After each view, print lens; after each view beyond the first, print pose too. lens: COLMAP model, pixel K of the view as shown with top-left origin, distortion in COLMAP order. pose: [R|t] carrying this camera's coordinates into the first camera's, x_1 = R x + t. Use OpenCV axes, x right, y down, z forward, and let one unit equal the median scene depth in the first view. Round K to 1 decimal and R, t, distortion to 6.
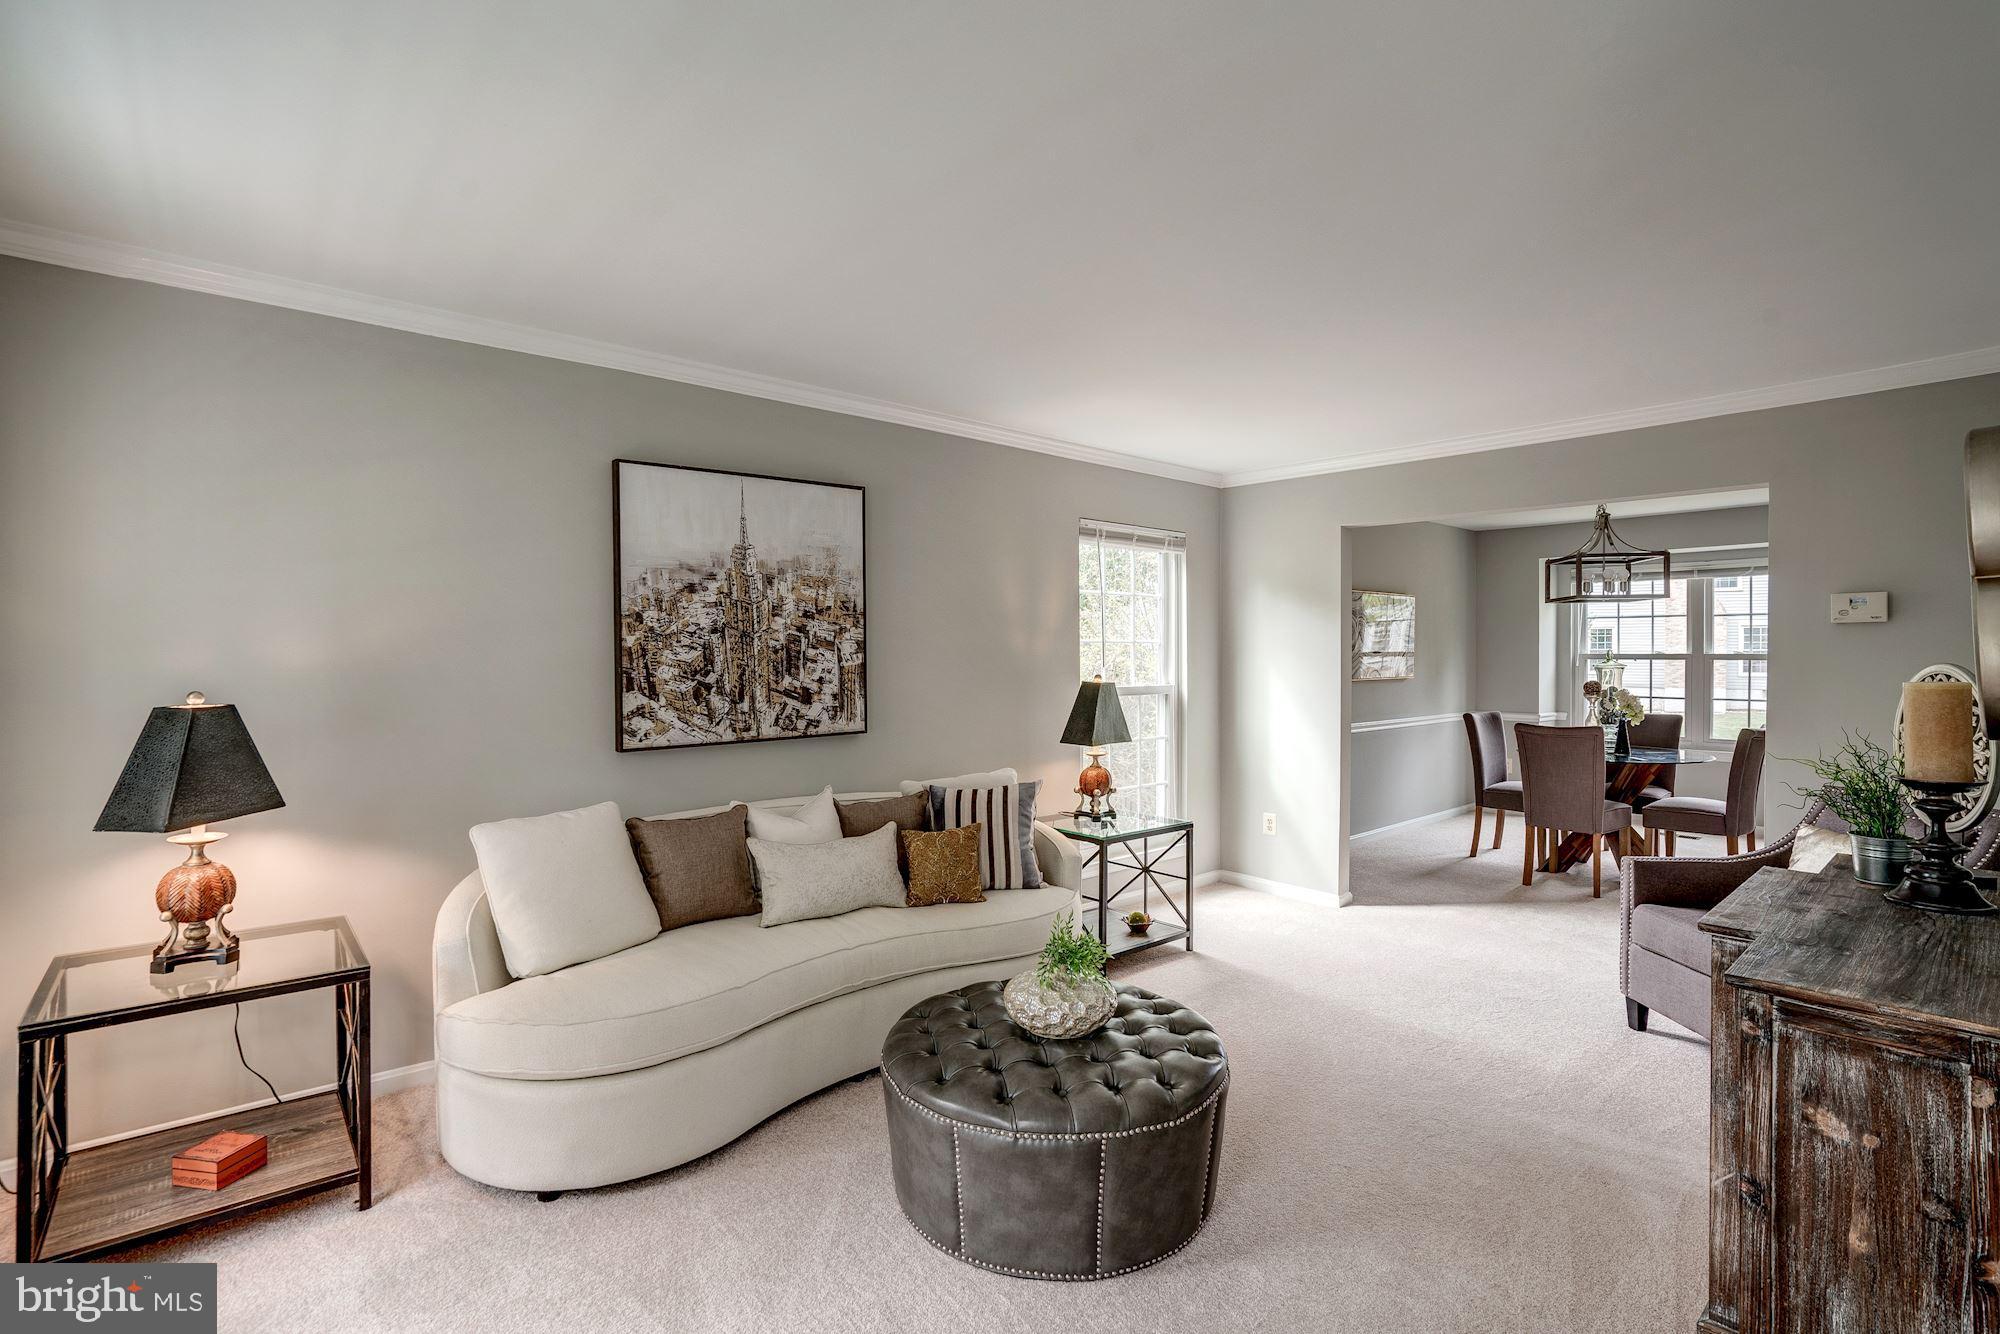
lens RADIAL K [[940.8, 0, 979.4], [0, 940.8, 677.6], [0, 0, 1]] dist [-0.004785, -0.000307]
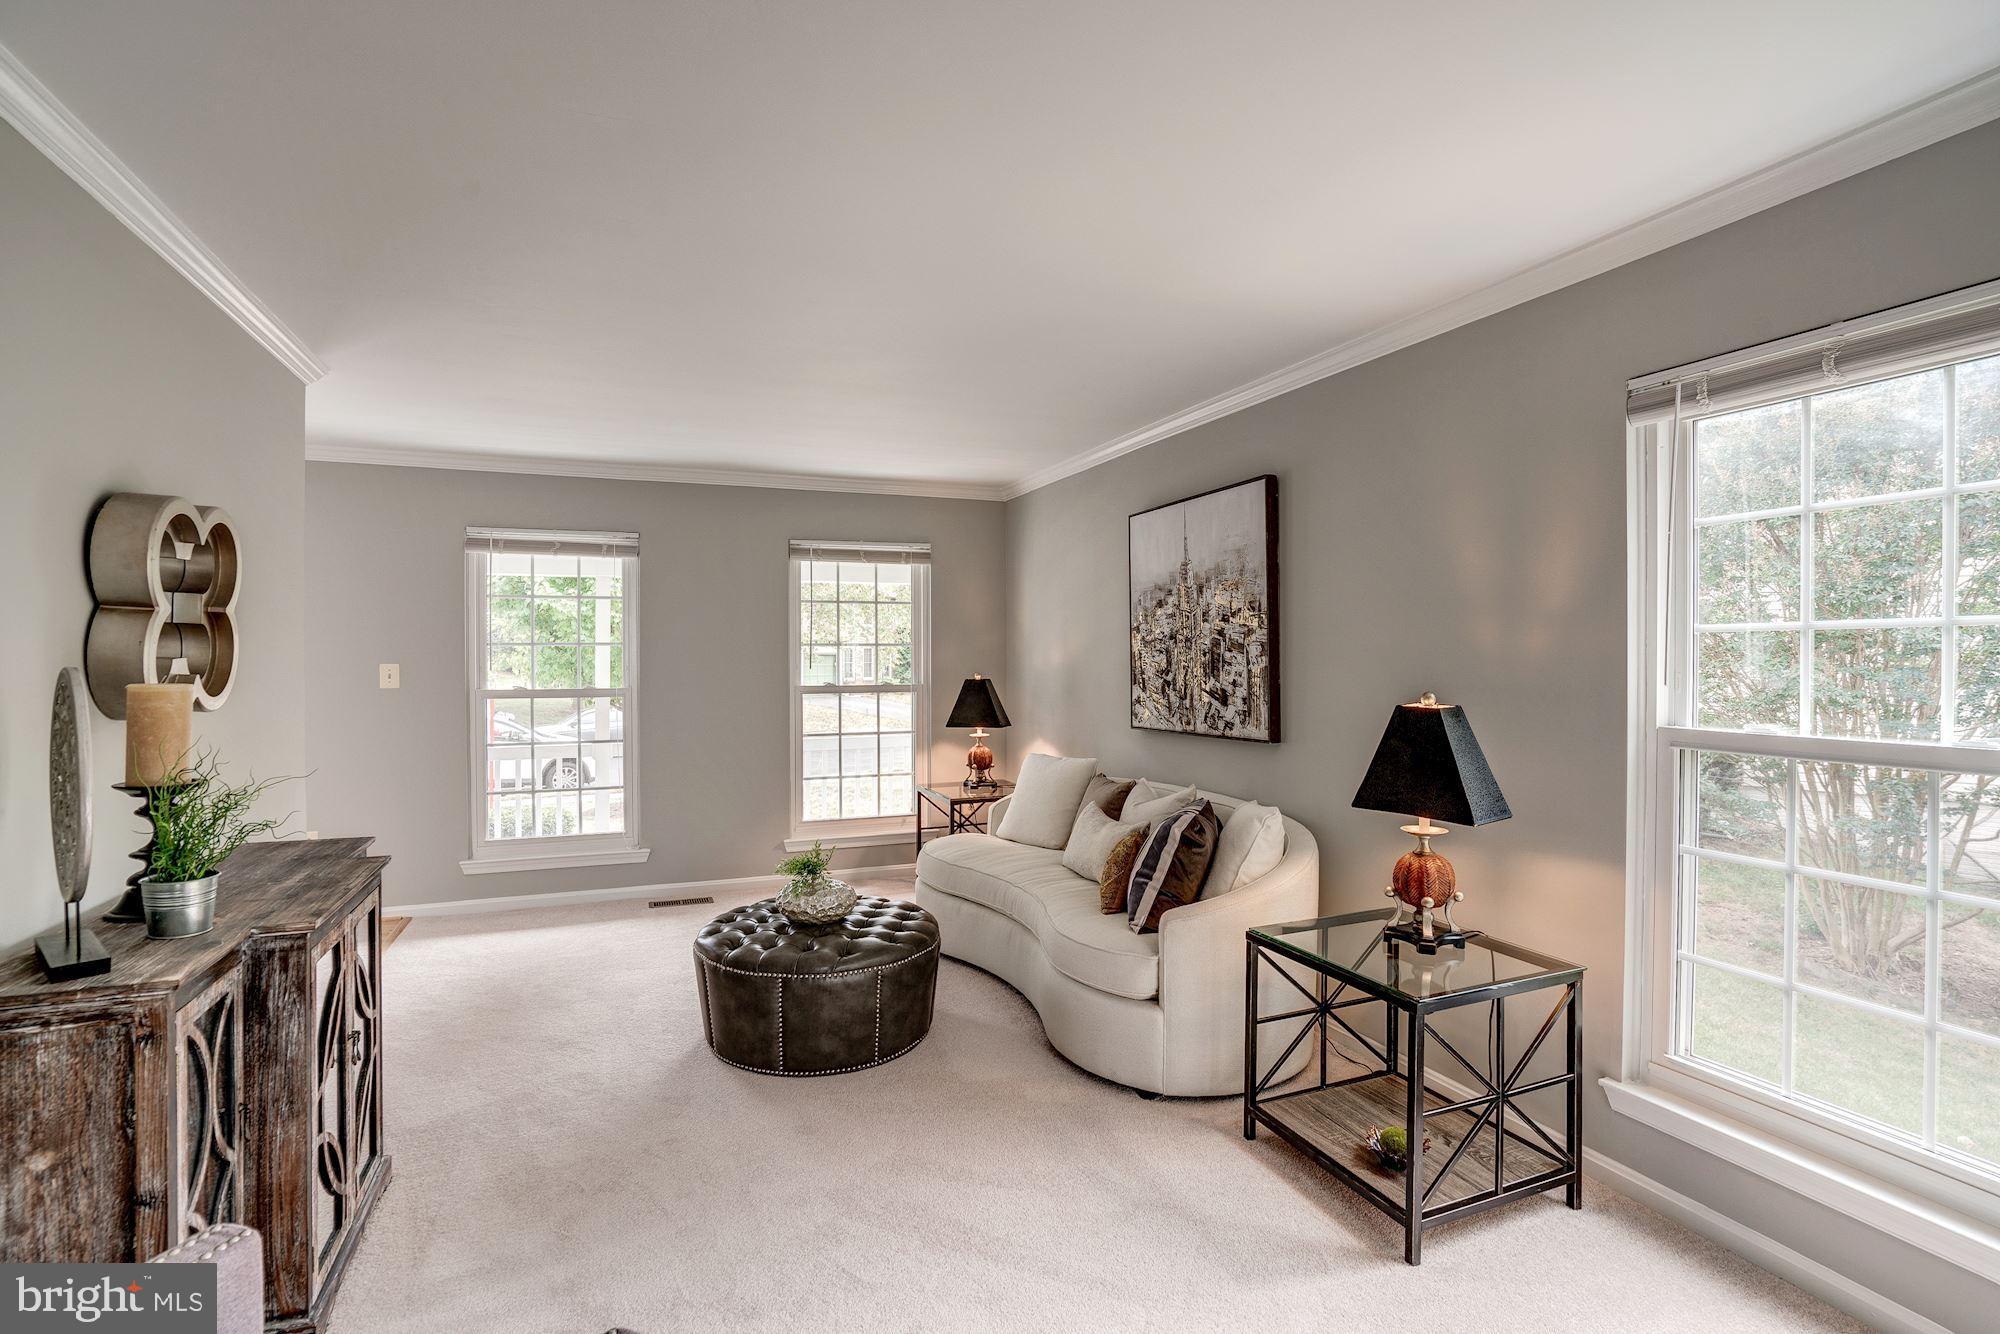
lens RADIAL K [[939.1, 0, 1010.8], [0, 939.1, 672.1], [0, 0, 1]] dist [-0.053698, 0.023130]
pose [[-0.288042, 0.014154, -0.957513, 0.870115], [-0.024919, 0.999441, 0.022270, -0.025607], [0.957294, 0.030275, -0.287528, 1.084429]]
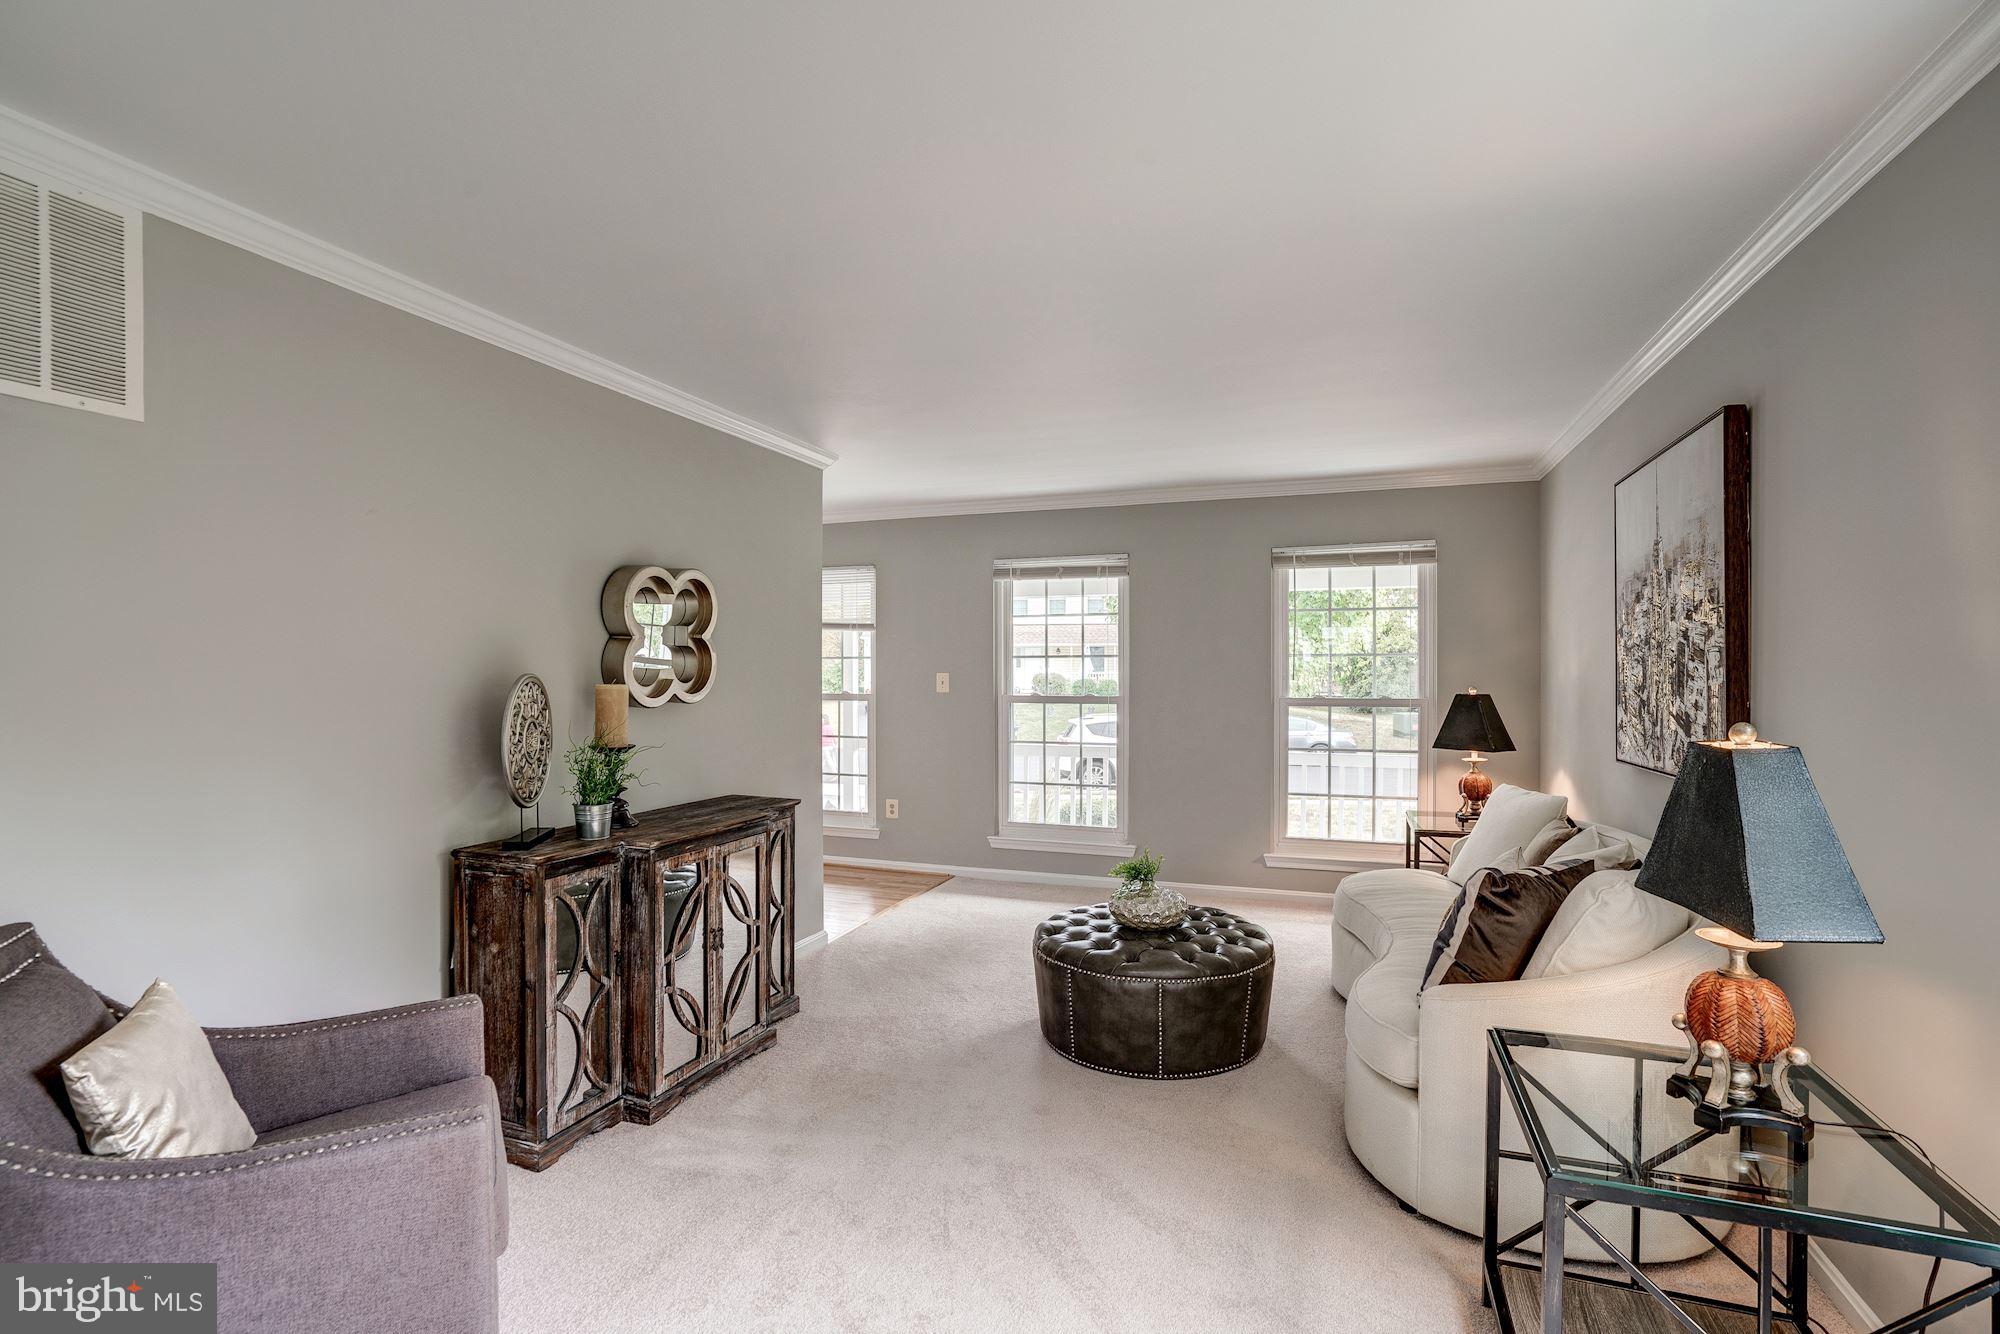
lens RADIAL K [[949.6, 0, 994.0], [0, 949.6, 678.9], [0, 0, 1]] dist [-0.051474, 0.022667]
pose [[-0.864953, 0.004497, -0.501833, 0.660267], [-0.014140, 0.999344, 0.033327, -0.033691], [0.501654, 0.035923, -0.864322, 1.373485]]
